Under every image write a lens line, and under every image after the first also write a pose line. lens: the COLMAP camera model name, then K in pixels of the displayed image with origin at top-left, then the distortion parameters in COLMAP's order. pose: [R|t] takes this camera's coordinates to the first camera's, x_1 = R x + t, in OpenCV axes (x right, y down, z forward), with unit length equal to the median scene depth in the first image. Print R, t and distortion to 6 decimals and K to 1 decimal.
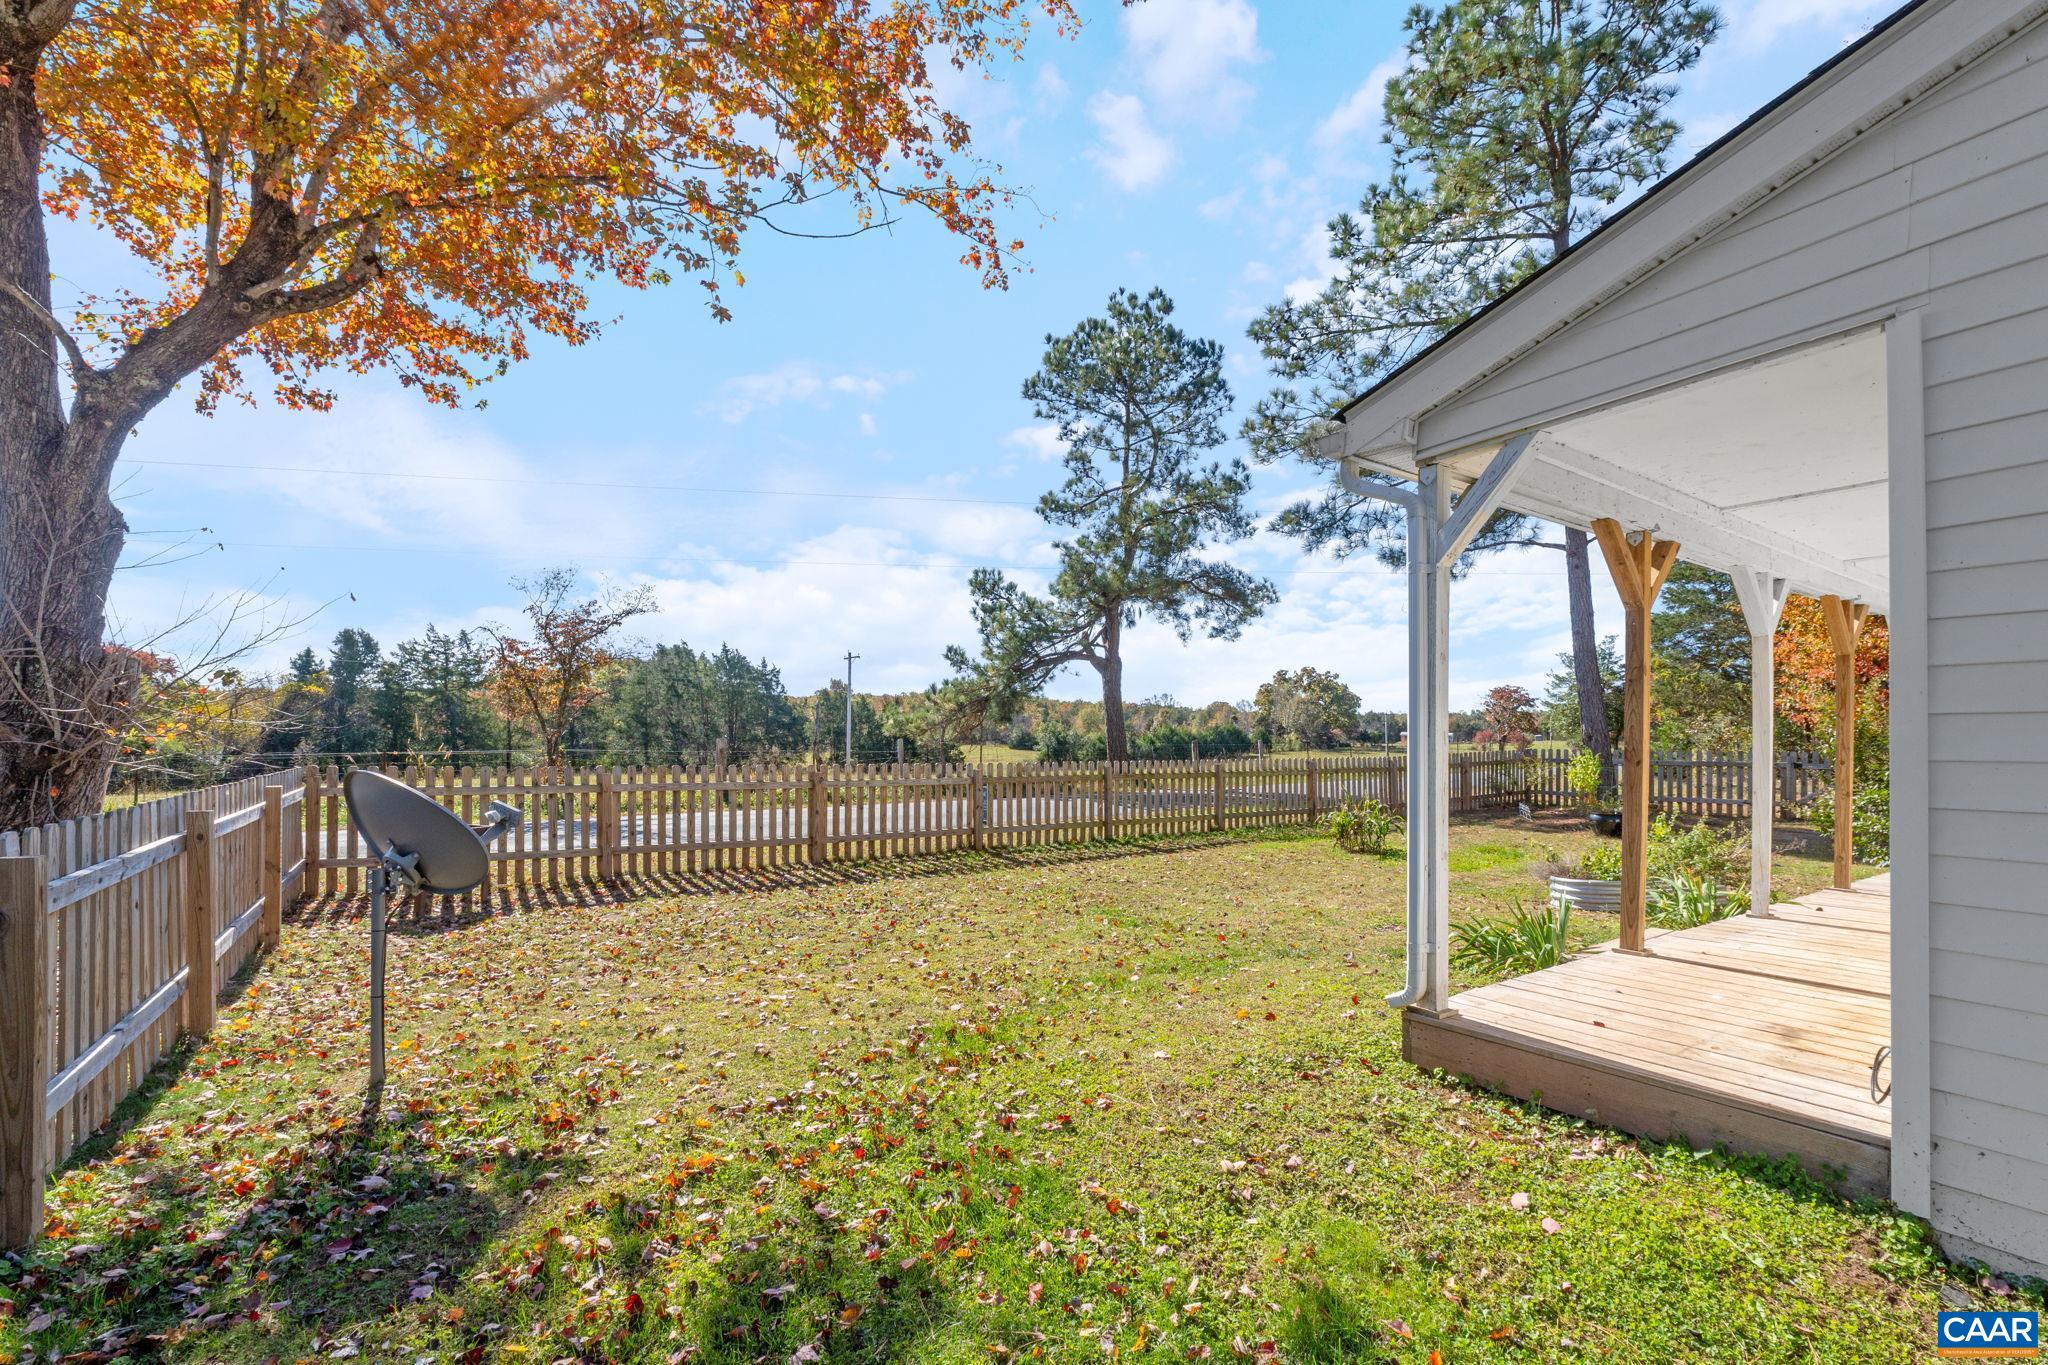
lens RADIAL K [[865.2, 0, 1023.0], [0, 865.2, 722.0], [0, 0, 1]] dist [-0.014110, -0.000188]
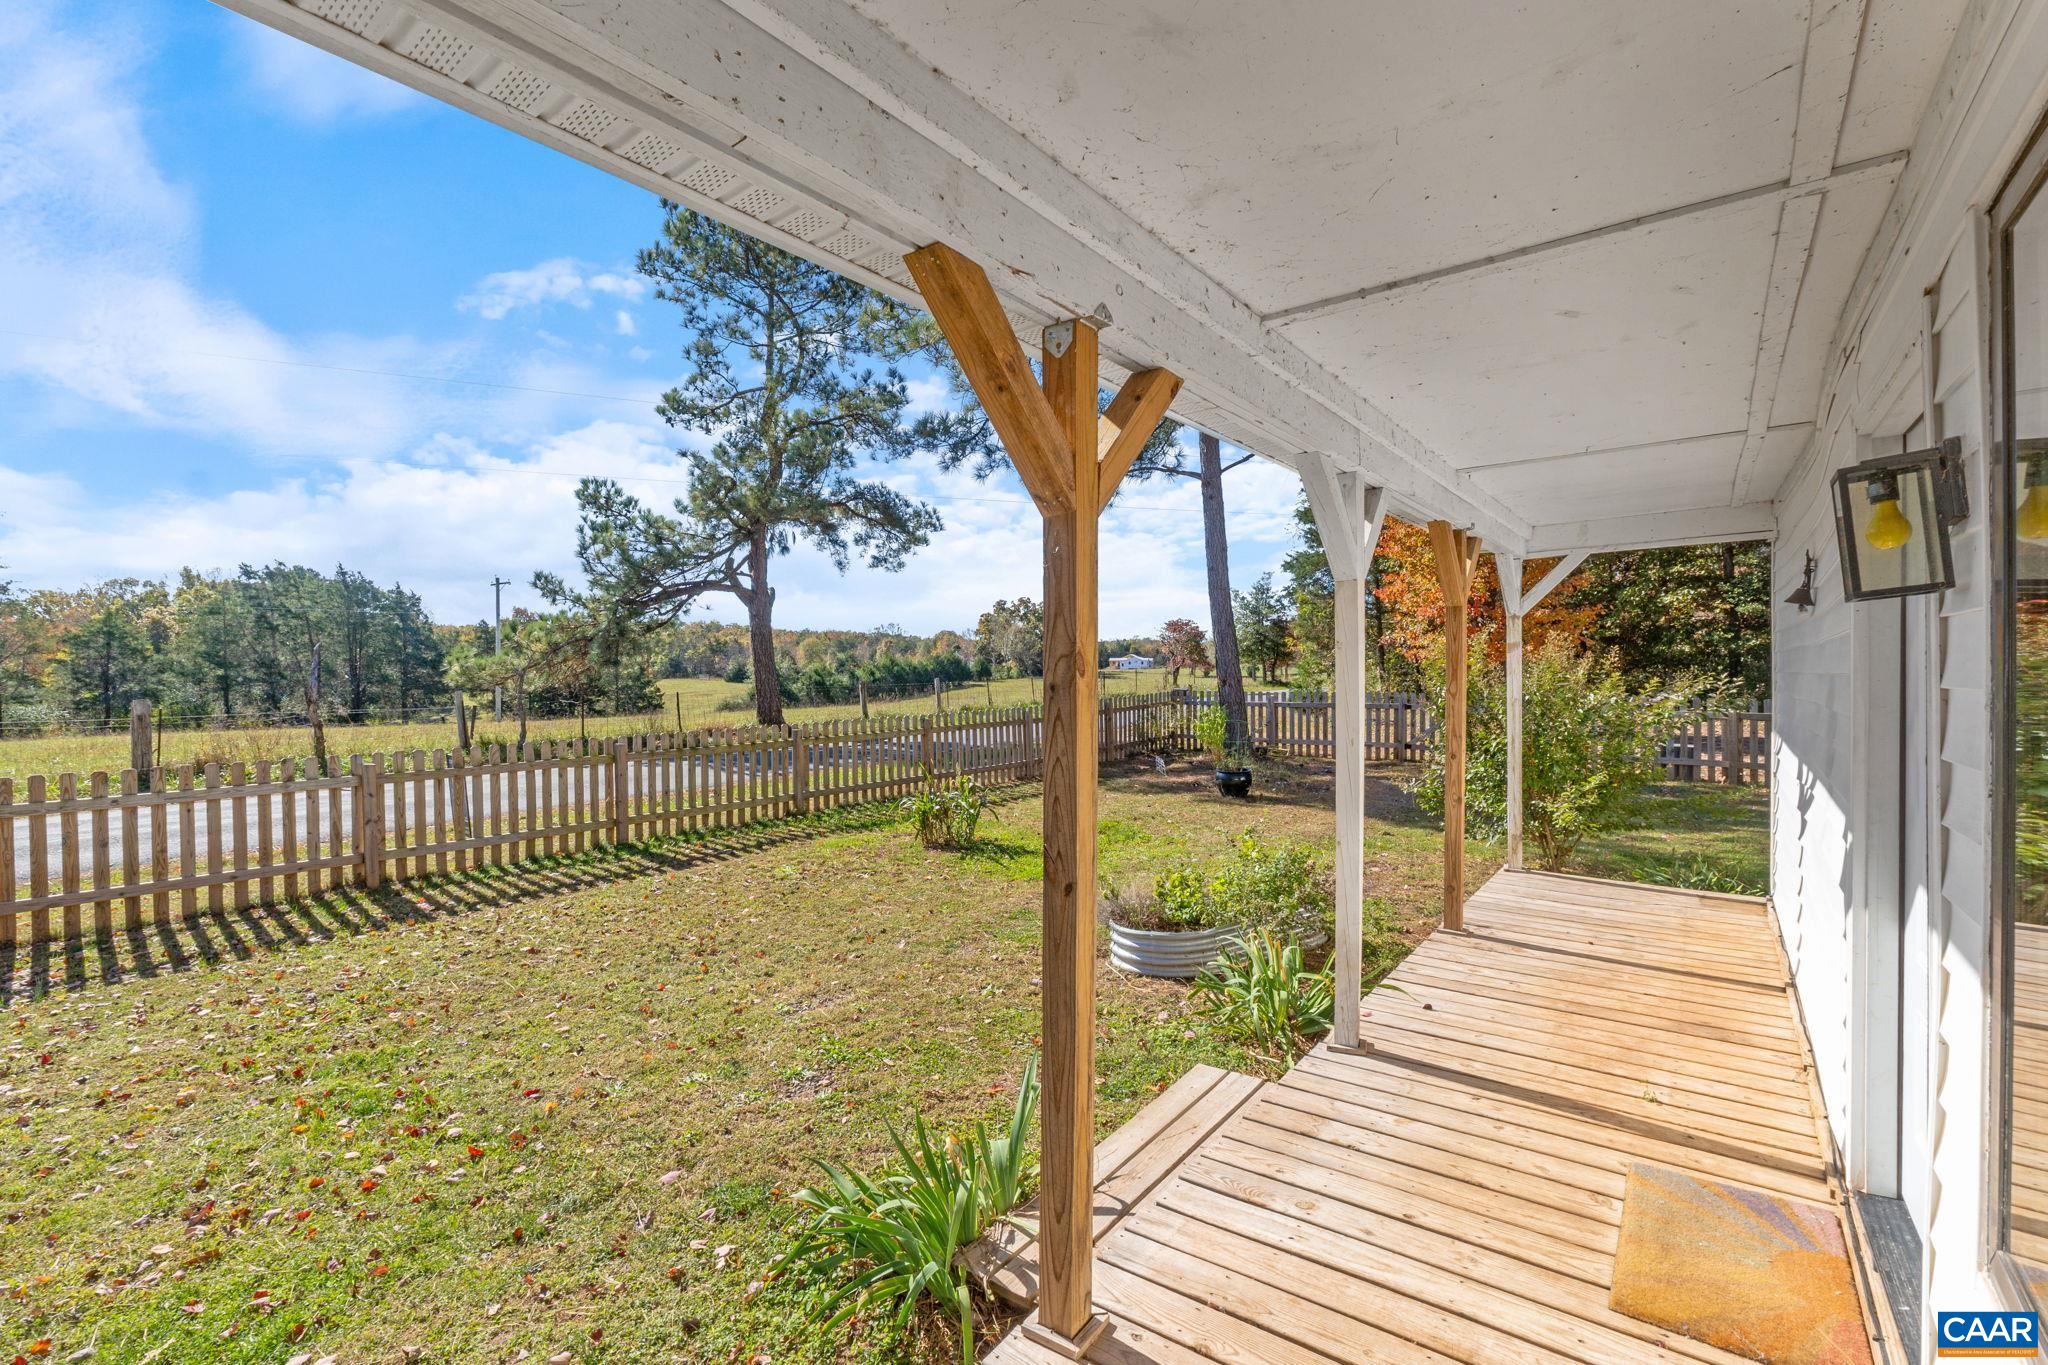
lens RADIAL K [[860.3, 0, 1027.7], [0, 860.3, 667.9], [0, 0, 1]] dist [-0.007662, -0.000423]
pose [[0.950237, -0.017539, 0.311032, 0.092953], [0.011384, 0.999702, 0.021594, -0.010938], [-0.311319, -0.016978, 0.950154, 0.100111]]
